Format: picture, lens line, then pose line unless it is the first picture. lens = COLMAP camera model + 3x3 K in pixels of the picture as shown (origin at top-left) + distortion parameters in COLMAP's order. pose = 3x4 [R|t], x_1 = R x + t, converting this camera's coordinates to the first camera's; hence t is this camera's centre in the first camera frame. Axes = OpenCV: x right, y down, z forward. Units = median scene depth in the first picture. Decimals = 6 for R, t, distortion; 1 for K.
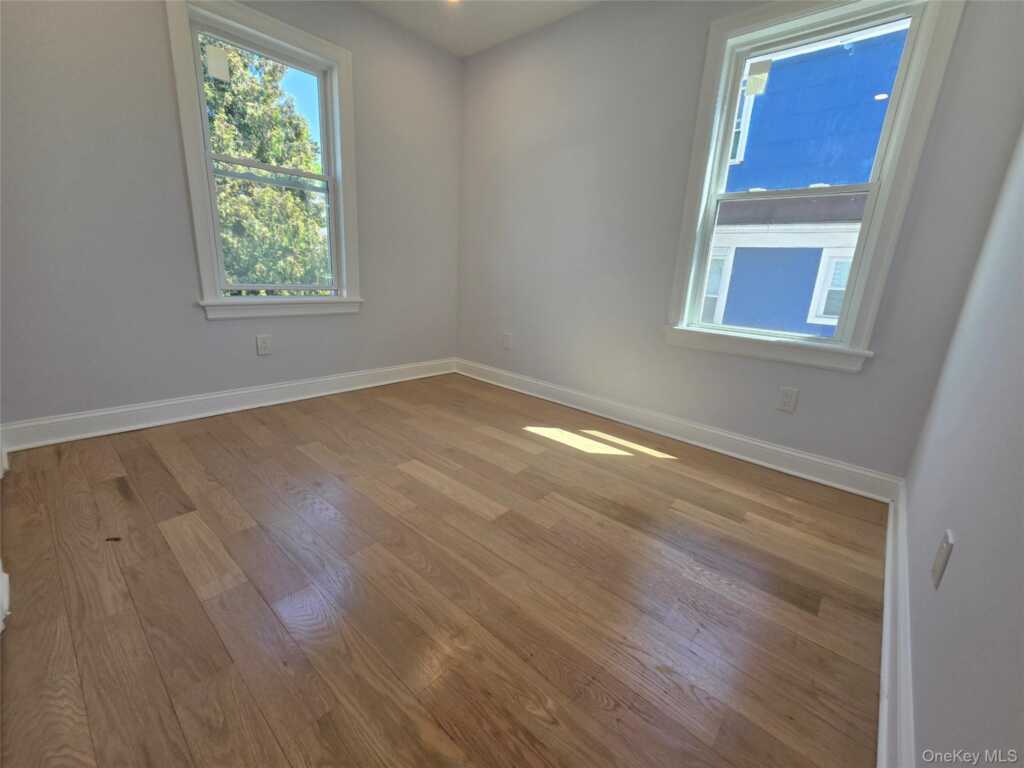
lens RADIAL K [[420.0, 0, 506.6], [0, 420.0, 385.2], [0, 0, 1]] dist [-0.003059, 0.001154]
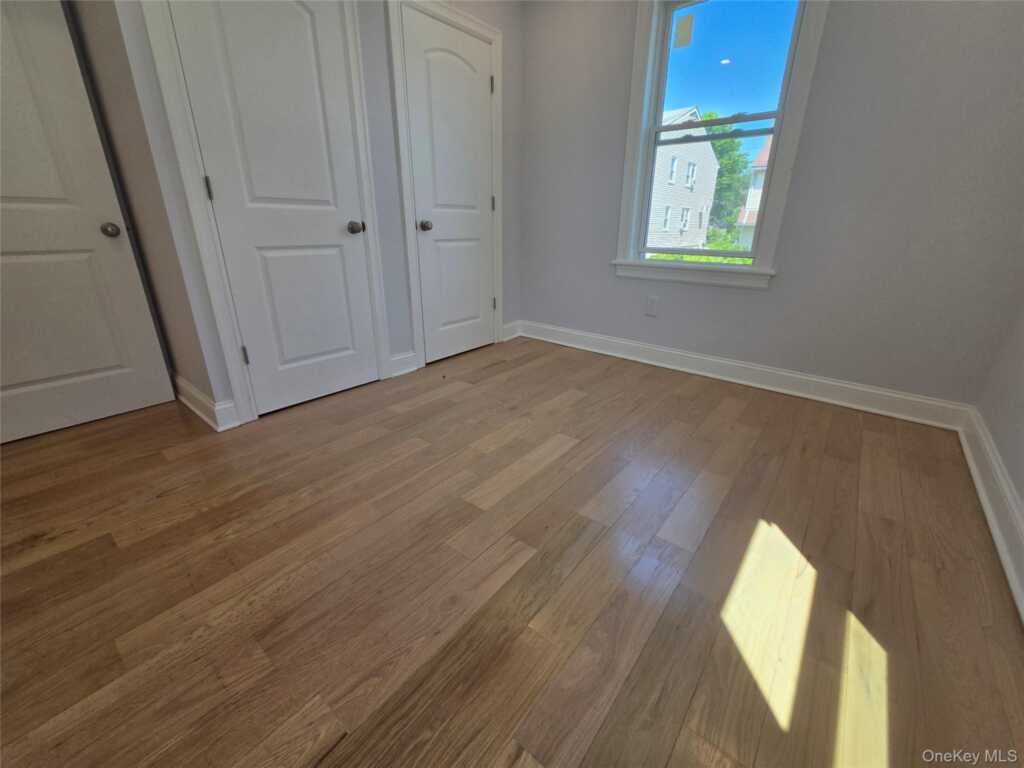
lens RADIAL K [[420.0, 0, 513.6], [0, 420.0, 381.3], [0, 0, 1]] dist [-0.003059, 0.001154]
pose [[0.049118, 0.302091, -0.952013, 0.680781], [-0.274888, 0.920442, 0.277890, -0.173218], [0.960221, 0.248047, 0.128252, 0.835877]]
